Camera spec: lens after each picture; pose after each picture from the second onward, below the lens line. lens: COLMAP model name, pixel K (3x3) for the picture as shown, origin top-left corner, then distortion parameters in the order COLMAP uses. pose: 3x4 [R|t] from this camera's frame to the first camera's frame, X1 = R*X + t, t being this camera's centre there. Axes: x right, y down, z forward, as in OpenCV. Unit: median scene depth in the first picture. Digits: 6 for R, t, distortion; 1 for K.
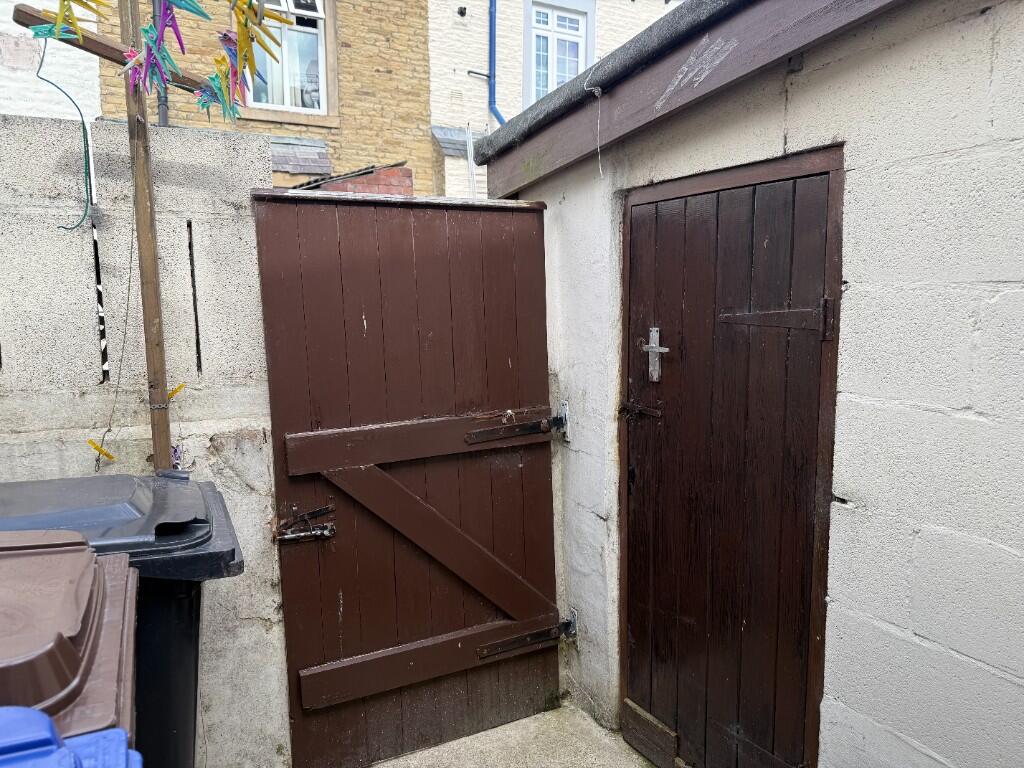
lens RADIAL K [[726.7, 0, 512.0], [0, 726.7, 384.0], [0, 0, 1]] dist [-0.000422, -0.009062]
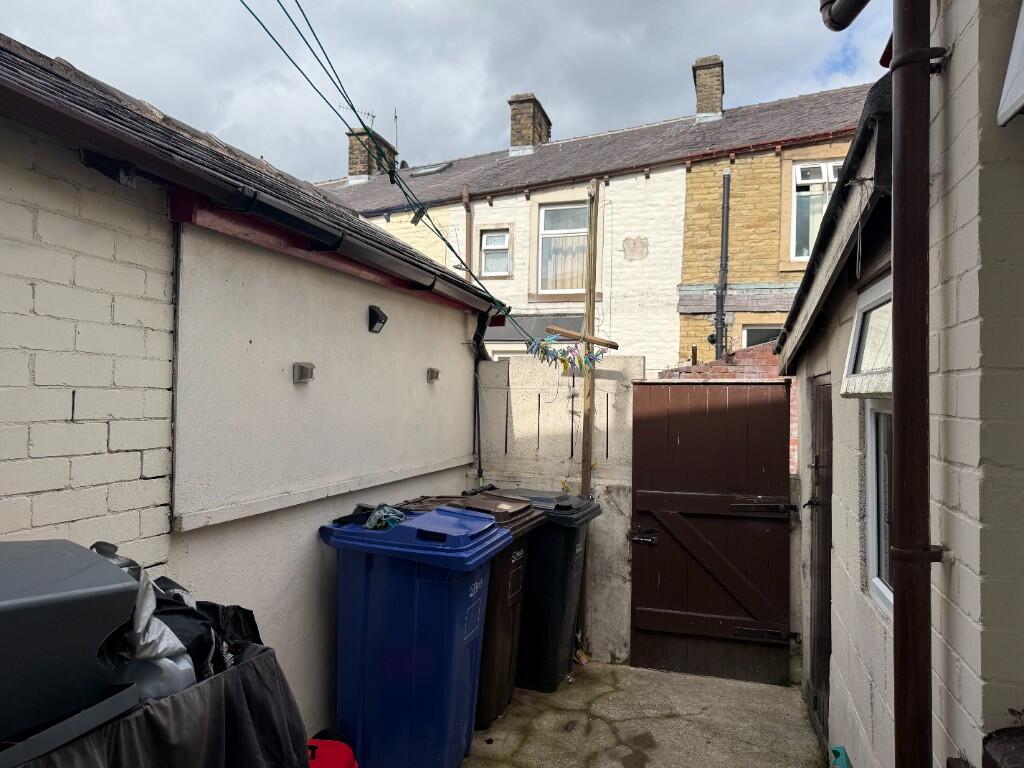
lens RADIAL K [[726.7, 0, 512.0], [0, 726.7, 384.0], [0, 0, 1]] dist [-0.000422, -0.009062]
pose [[0.694911, 0.013533, -0.718968, 0.972565], [-0.117089, 0.988609, -0.094562, 0.004783], [0.709499, 0.149895, 0.688580, -0.795799]]
